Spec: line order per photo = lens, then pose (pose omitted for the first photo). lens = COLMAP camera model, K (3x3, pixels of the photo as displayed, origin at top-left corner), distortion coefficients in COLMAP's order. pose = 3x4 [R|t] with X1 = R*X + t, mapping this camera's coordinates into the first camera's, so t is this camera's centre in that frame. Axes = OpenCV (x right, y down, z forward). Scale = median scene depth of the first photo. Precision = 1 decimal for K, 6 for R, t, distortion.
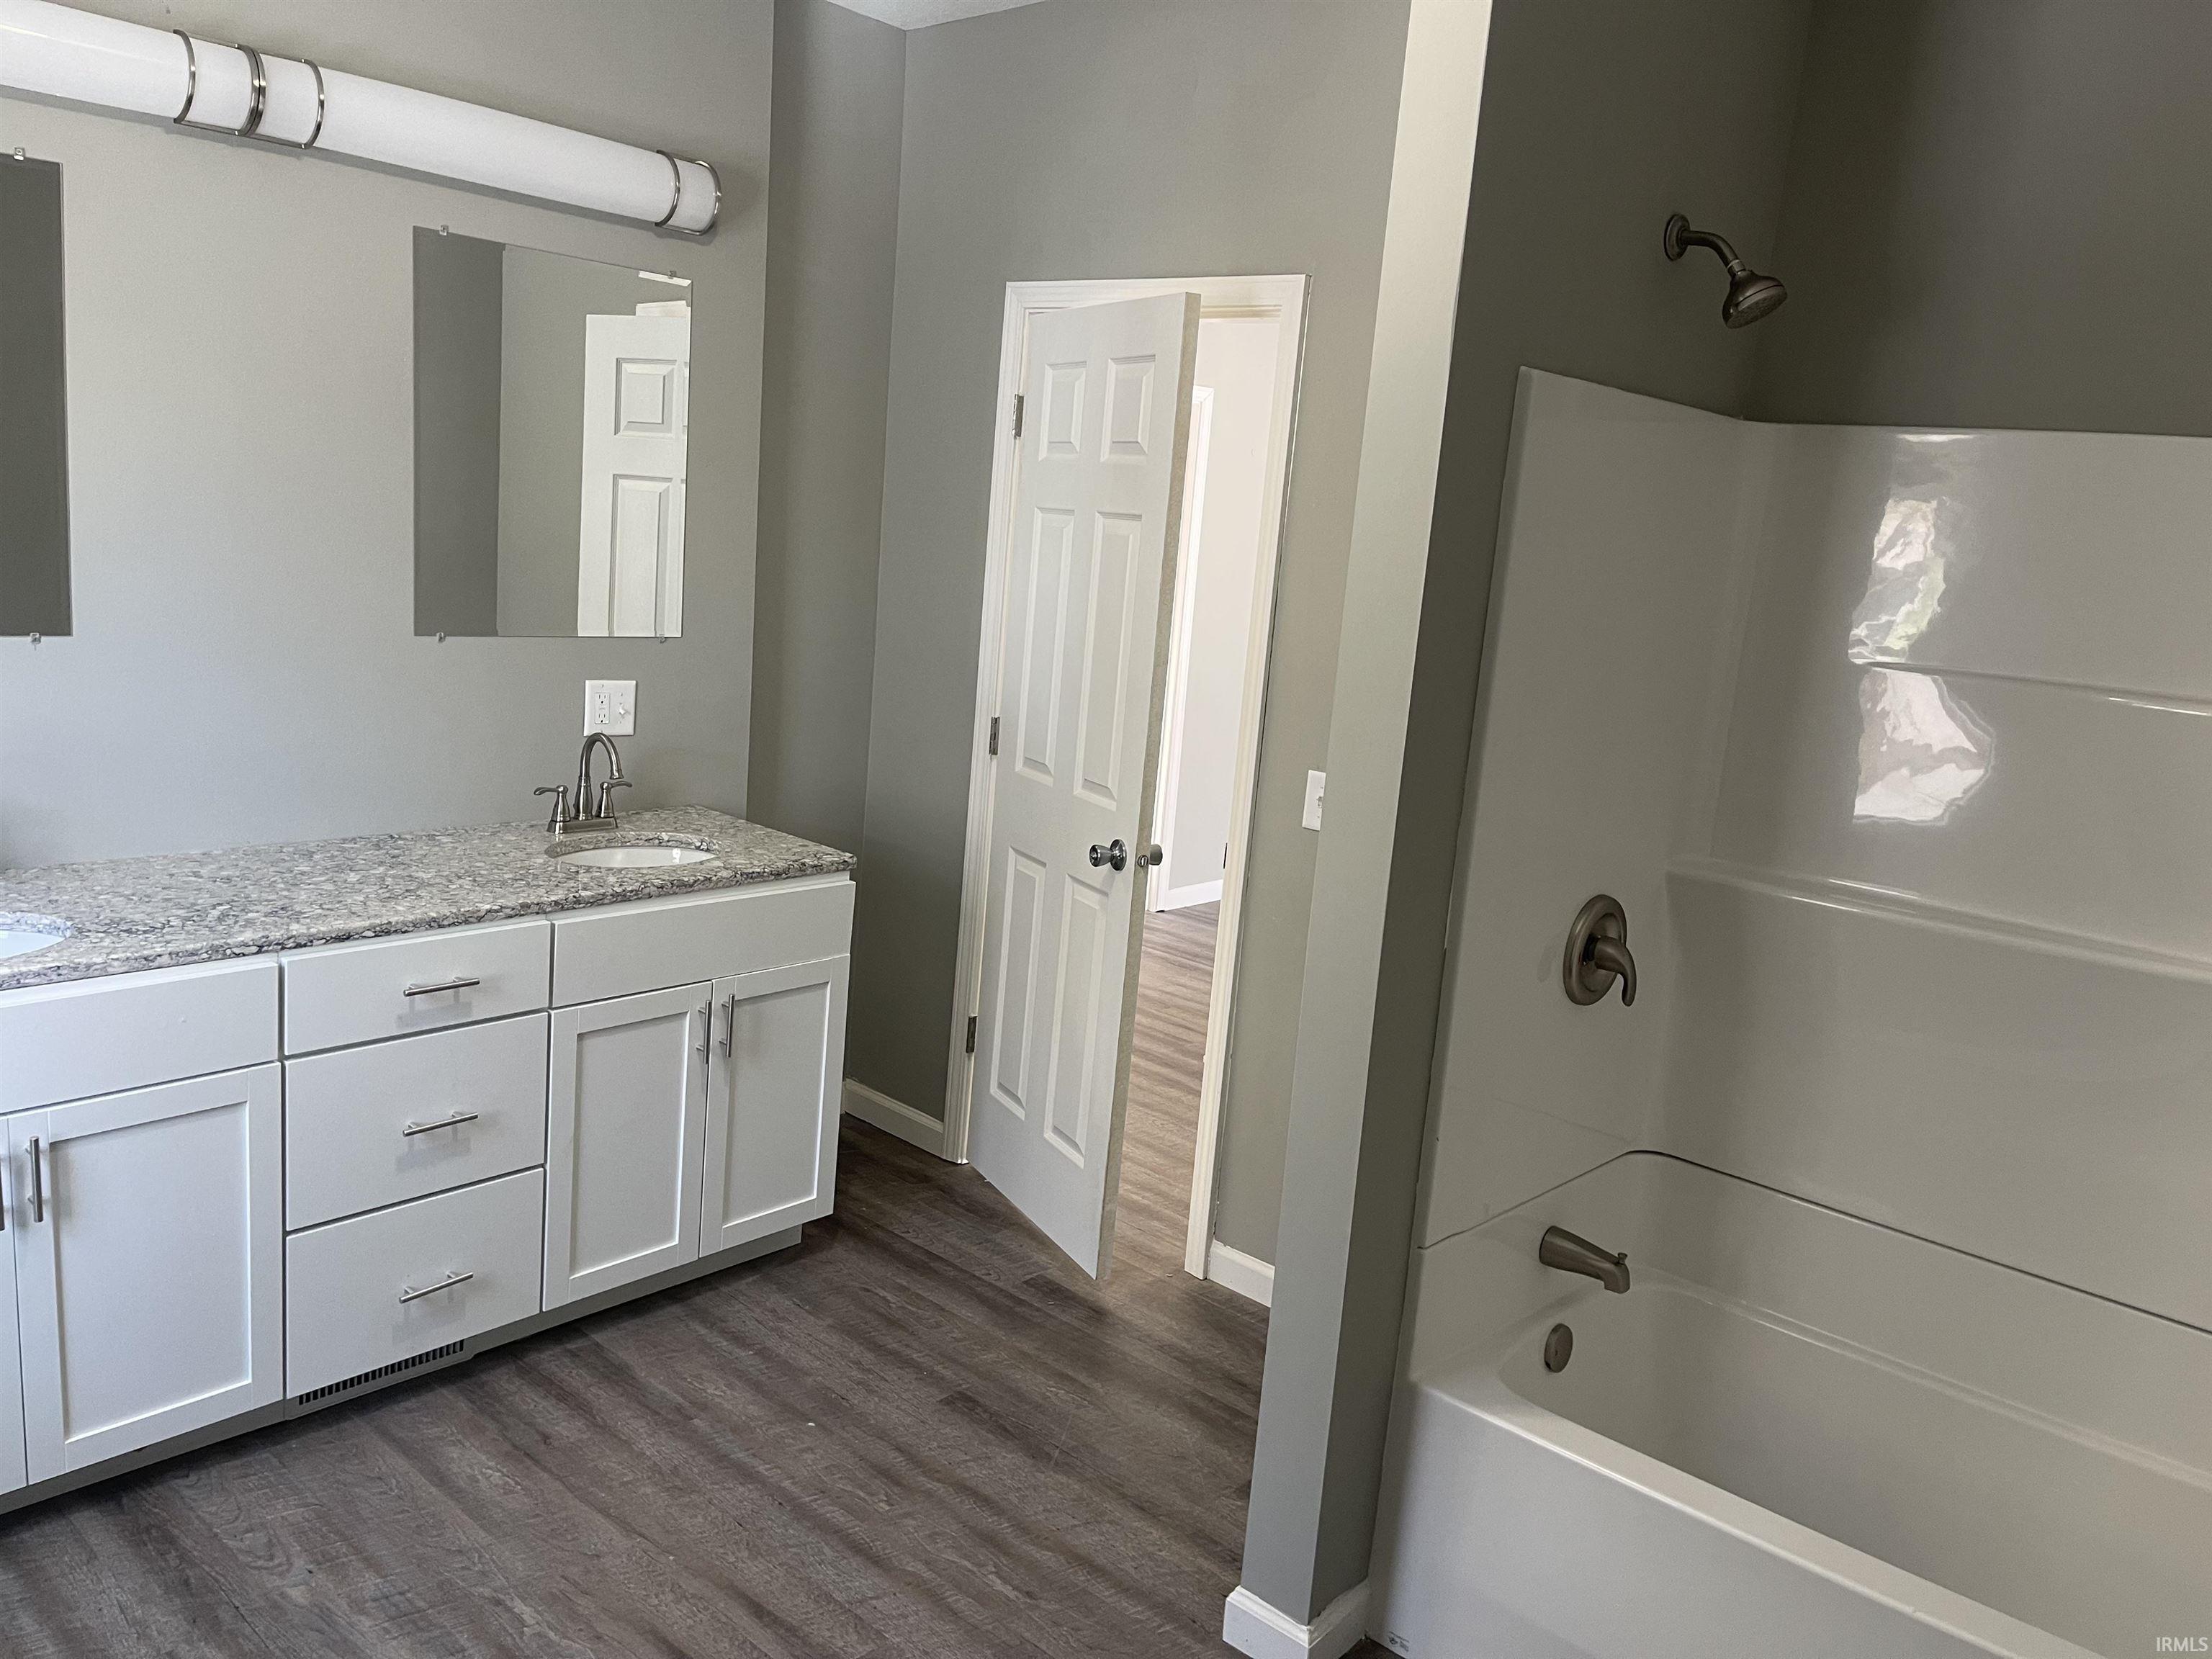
lens RADIAL K [[1673.4, 0, 1118.9], [0, 1673.4, 835.0], [0, 0, 1]] dist [0.015563, -0.032827]
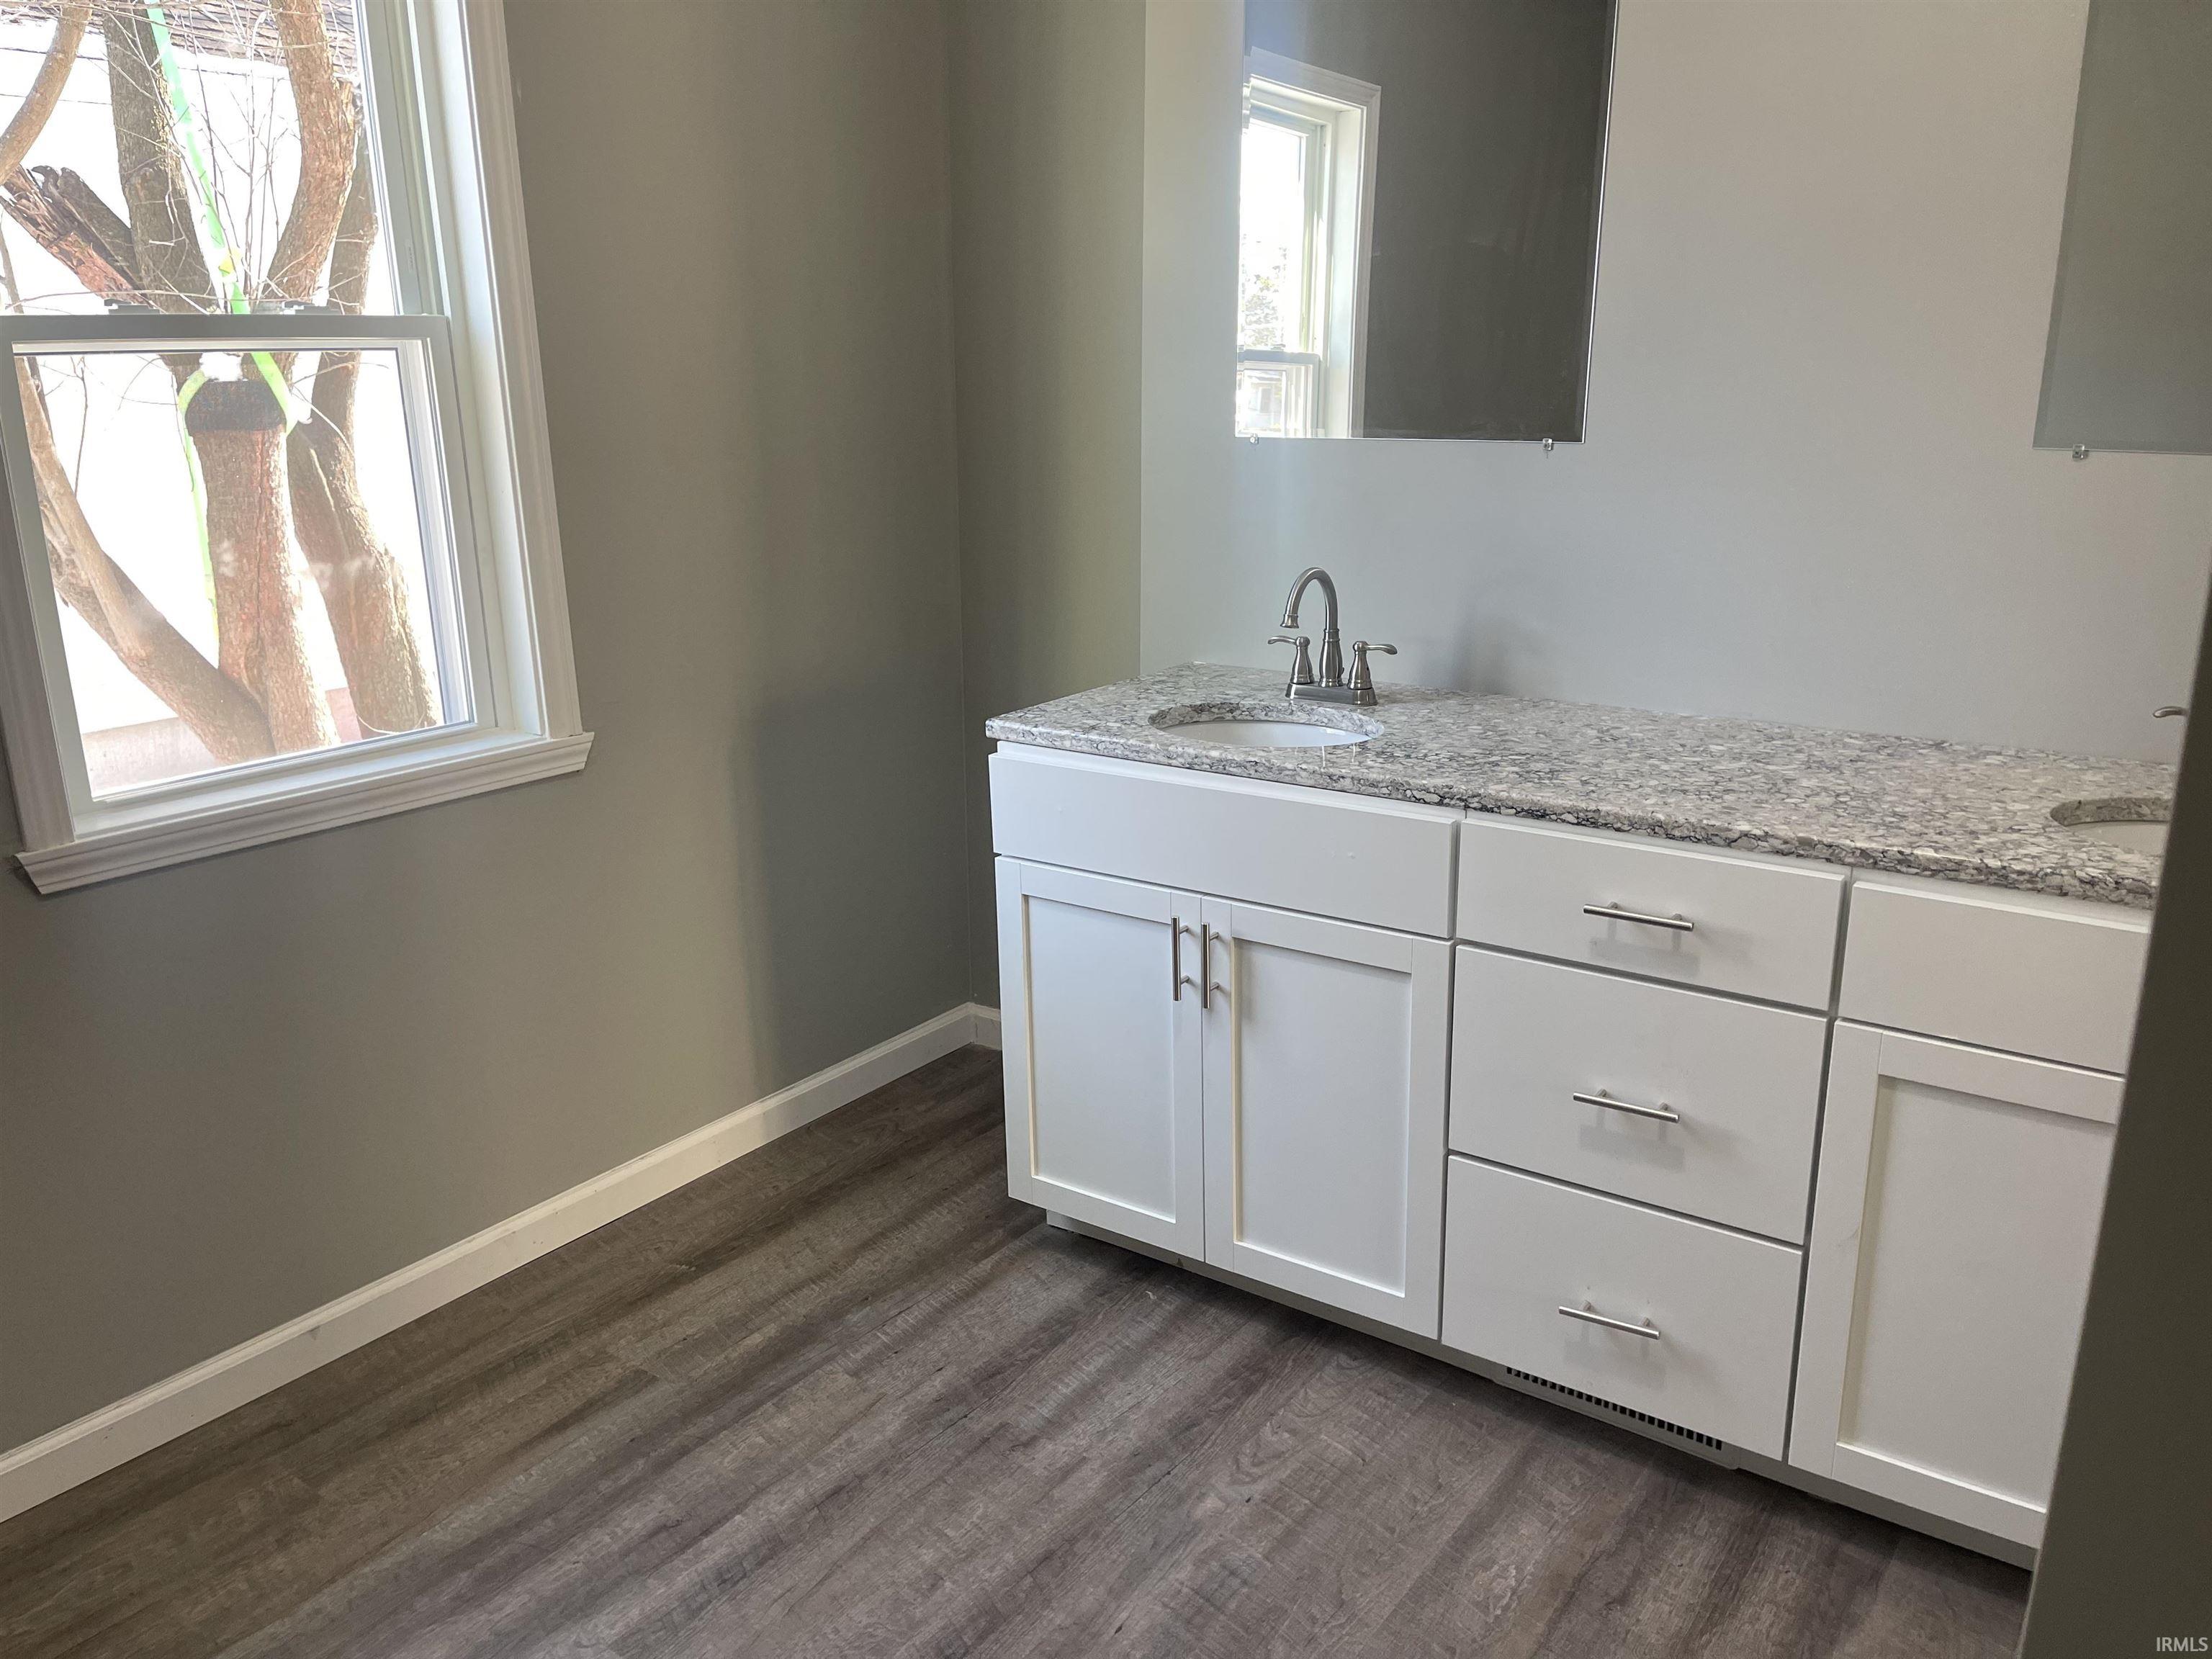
lens RADIAL K [[1673.4, 0, 1118.9], [0, 1673.4, 835.0], [0, 0, 1]] dist [0.015563, -0.032827]
pose [[0.073155, 0.181833, -0.980605, 0.270682], [-0.170199, 0.971092, 0.167371, -0.024621], [0.982691, 0.154654, 0.101988, 0.716905]]
